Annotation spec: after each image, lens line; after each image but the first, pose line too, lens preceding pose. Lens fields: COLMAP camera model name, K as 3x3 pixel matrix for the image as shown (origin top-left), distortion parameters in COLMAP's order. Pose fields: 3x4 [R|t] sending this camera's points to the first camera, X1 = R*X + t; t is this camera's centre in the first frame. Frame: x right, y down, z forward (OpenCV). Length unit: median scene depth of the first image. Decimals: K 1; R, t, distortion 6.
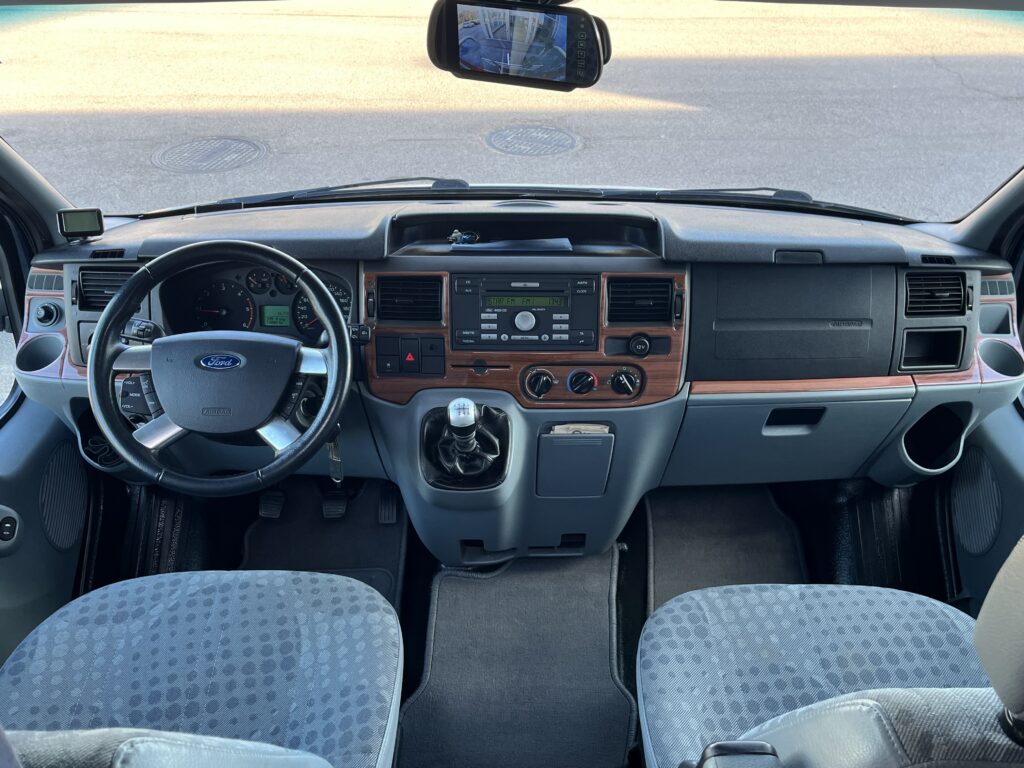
lens RADIAL K [[903.4, 0, 522.2], [0, 903.4, 381.5], [0, 0, 1]] dist [0.068908, -0.071189]
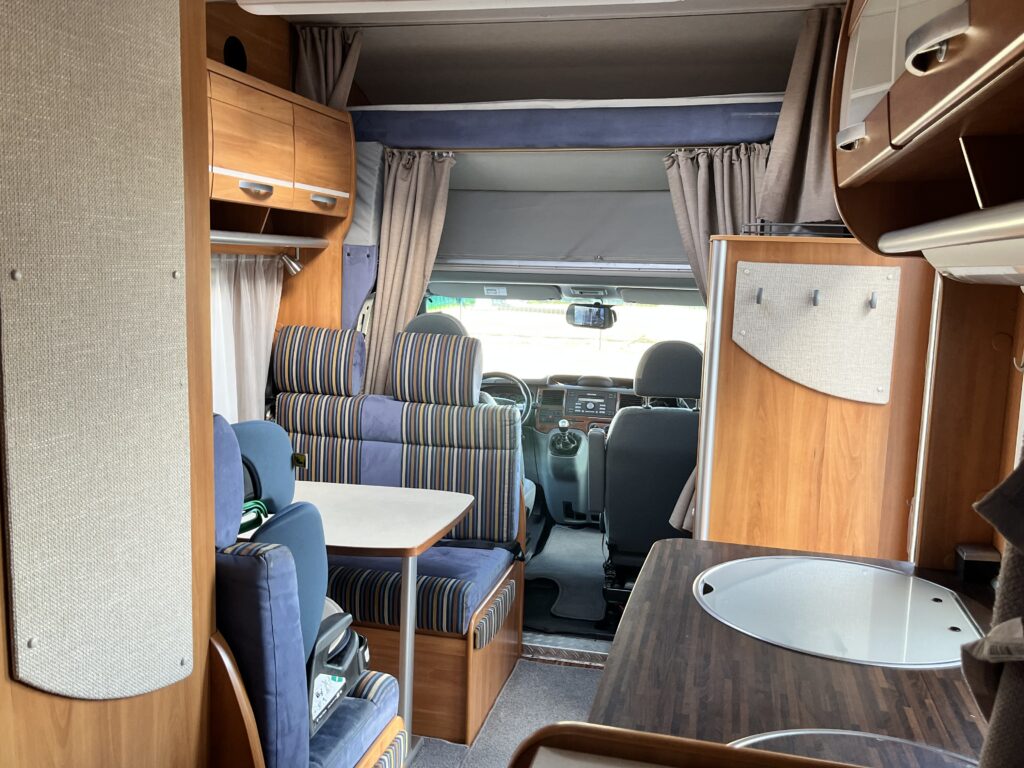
lens RADIAL K [[903.4, 0, 526.9], [0, 903.4, 386.0], [0, 0, 1]] dist [0.068908, -0.071189]
pose [[0.974484, 0.052018, -0.218346, 0.435472], [-0.136279, 0.910072, -0.391404, 1.040645], [0.178351, 0.411173, 0.893939, -1.670925]]
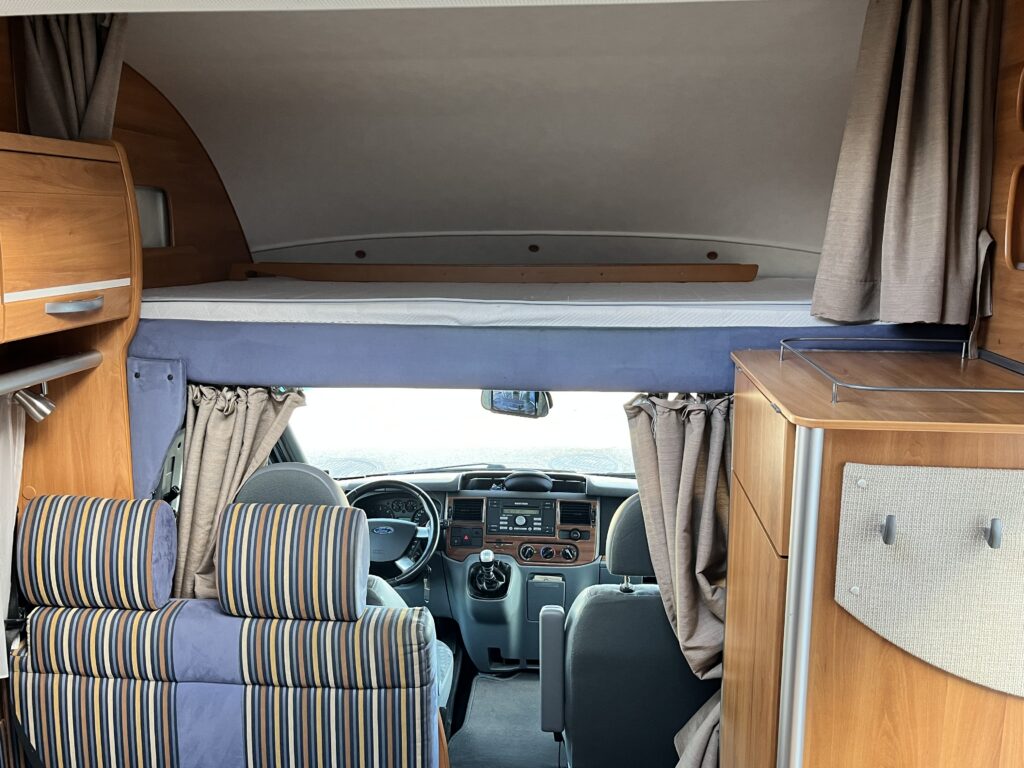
lens RADIAL K [[903.4, 0, 524.6], [0, 903.4, 380.7], [0, 0, 1]] dist [0.068908, -0.071189]
pose [[0.995662, 0.009116, -0.092593, 0.205761], [-0.041747, 0.933157, -0.357036, 0.383500], [0.083149, 0.359352, 0.929490, -1.094824]]
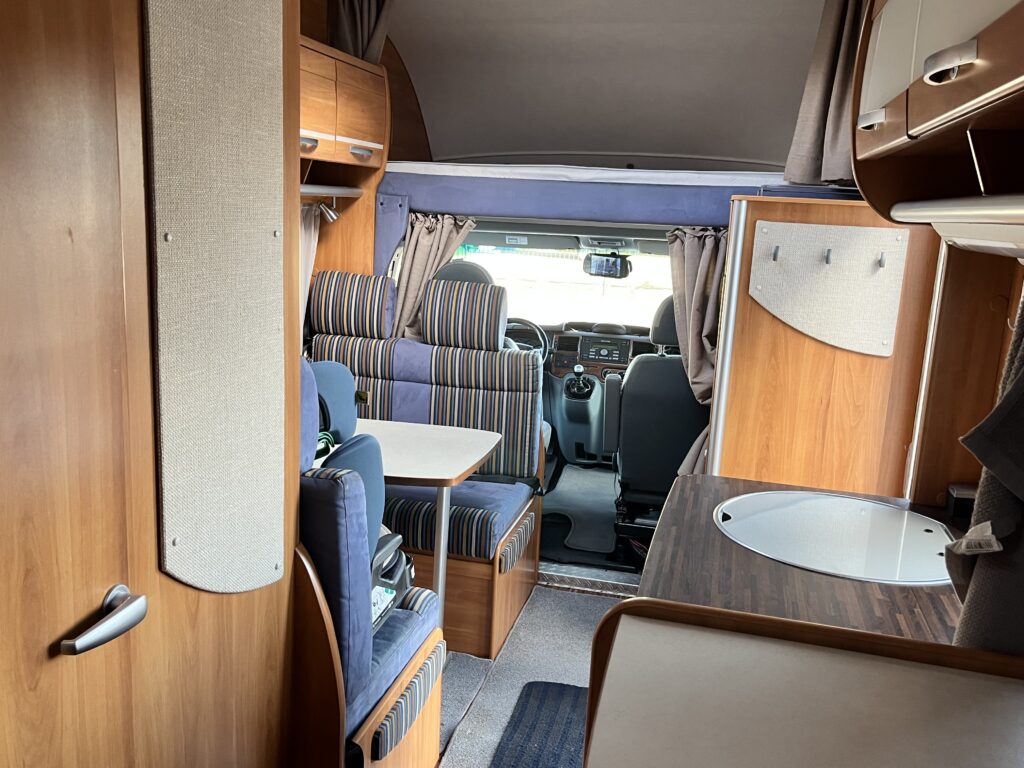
lens RADIAL K [[903.4, 0, 515.1], [0, 903.4, 382.5], [0, 0, 1]] dist [0.068908, -0.071189]
pose [[0.970688, 0.084489, -0.225001, 0.405078], [-0.158601, 0.928577, -0.335546, 1.096958], [0.180581, 0.361396, 0.914759, -1.810421]]
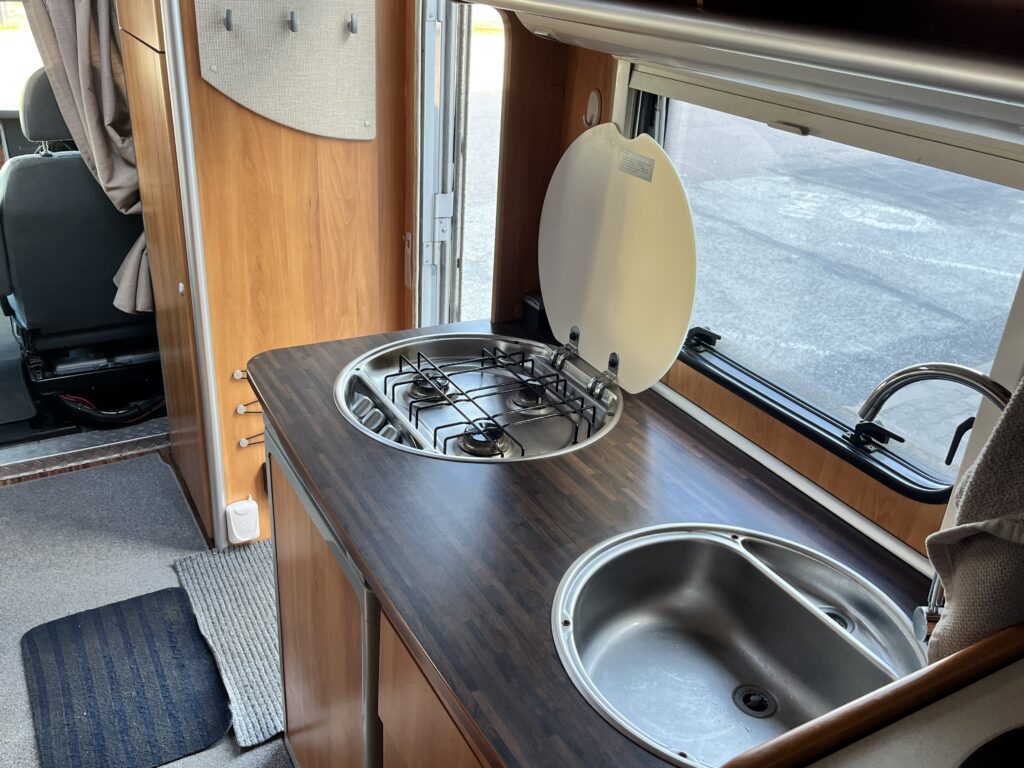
lens RADIAL K [[903.4, 0, 518.7], [0, 903.4, 387.2], [0, 0, 1]] dist [0.068908, -0.071189]
pose [[0.865488, -0.183106, 0.466264, 0.118176], [0.216007, 0.976234, -0.017580, 0.835544], [-0.451964, 0.115931, 0.884471, -1.519005]]
